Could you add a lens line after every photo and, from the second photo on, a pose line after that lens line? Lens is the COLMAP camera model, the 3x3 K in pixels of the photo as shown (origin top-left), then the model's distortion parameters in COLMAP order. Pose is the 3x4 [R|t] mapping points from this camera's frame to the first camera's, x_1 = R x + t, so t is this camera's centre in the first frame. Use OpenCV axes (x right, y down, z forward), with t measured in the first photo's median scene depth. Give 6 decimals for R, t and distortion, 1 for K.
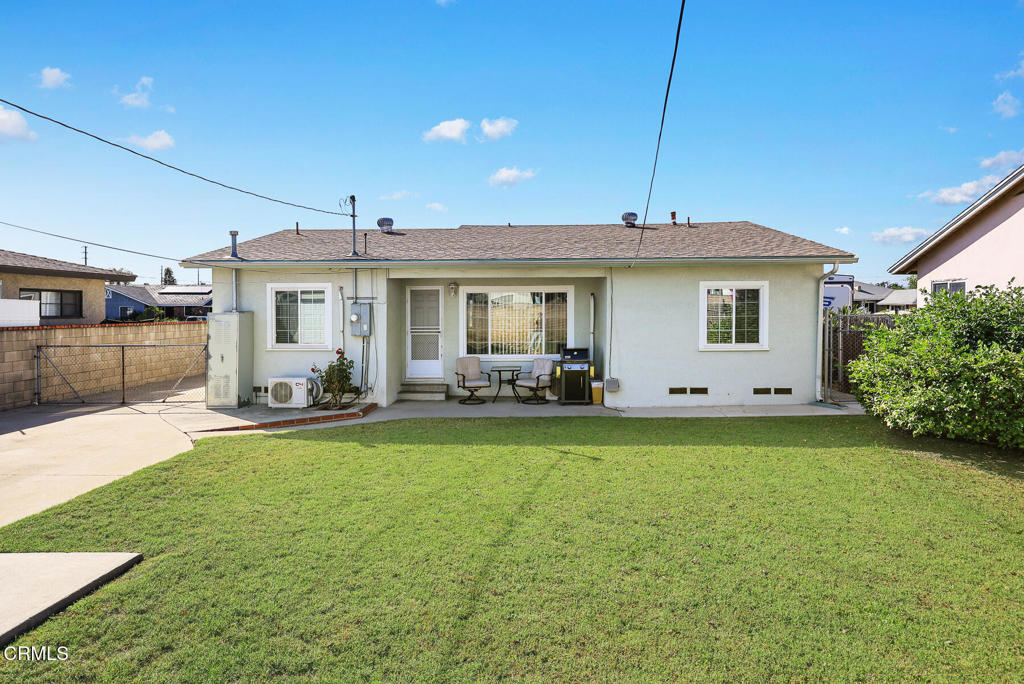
lens RADIAL K [[586.6, 0, 492.4], [0, 586.6, 339.2], [0, 0, 1]] dist [-0.000811, -0.000004]
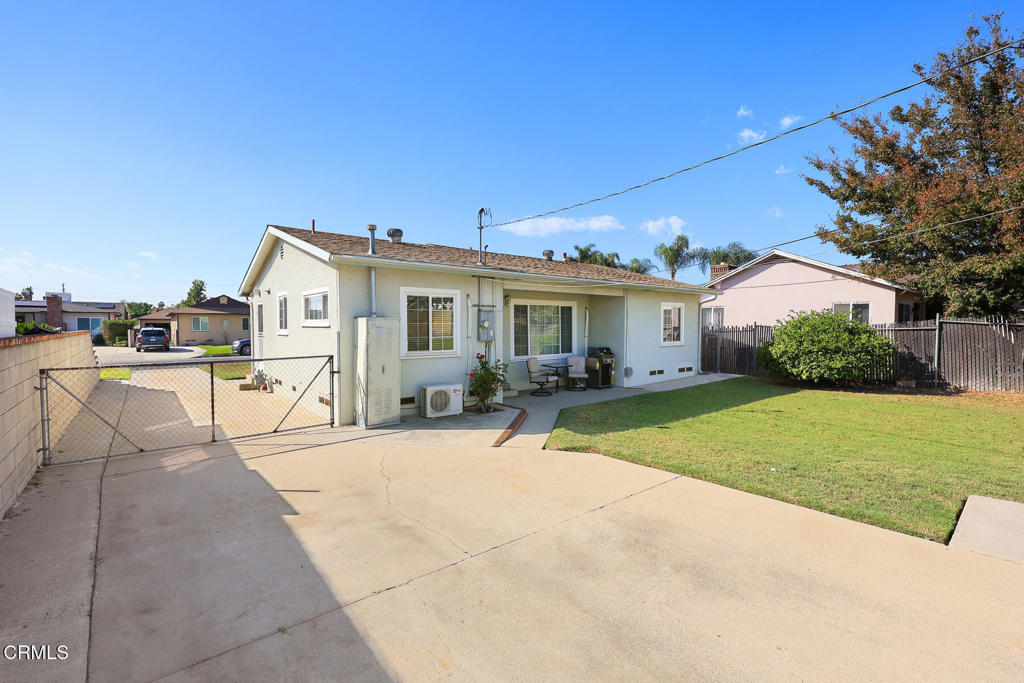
lens RADIAL K [[455.9, 0, 519.9], [0, 455.9, 342.6], [0, 0, 1]] dist [0.002380, 0.000251]
pose [[0.745363, -0.021980, 0.666297, -0.719537], [0.029495, 0.999565, -0.000021, -0.001310], [-0.666007, 0.019668, 0.745687, 0.336102]]
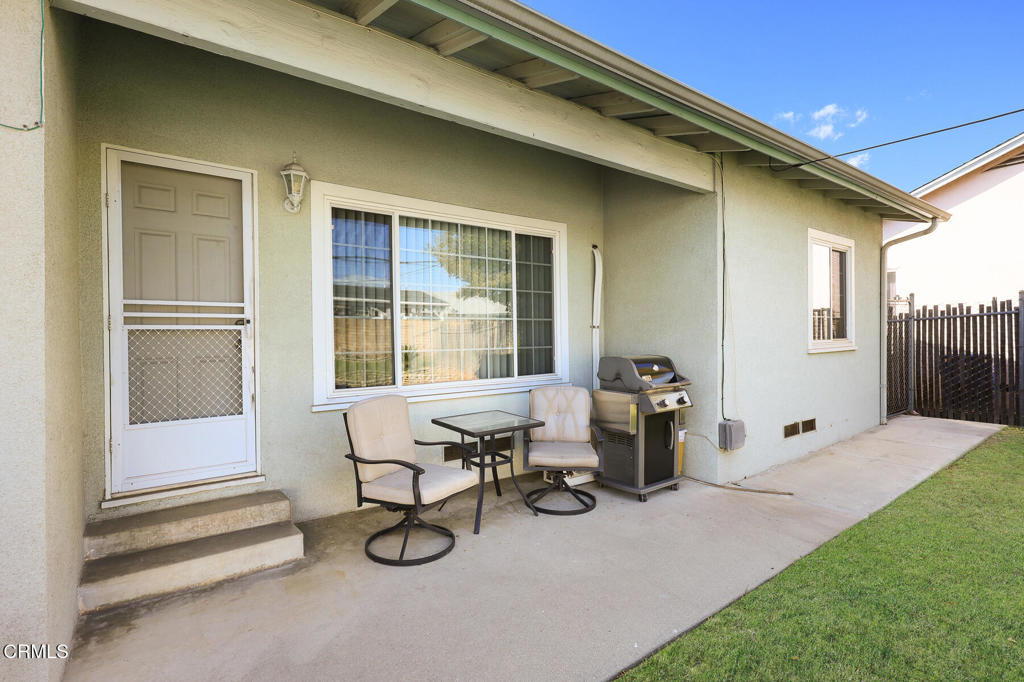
lens RADIAL K [[521.5, 0, 512.0], [0, 521.5, 341.0], [0, 0, 1]] dist [0.001538, 0.000189]
pose [[0.768527, -0.011474, 0.639714, -0.171859], [0.036802, 0.998977, -0.026295, 0.011040], [-0.638757, 0.043751, 0.768163, 0.782775]]
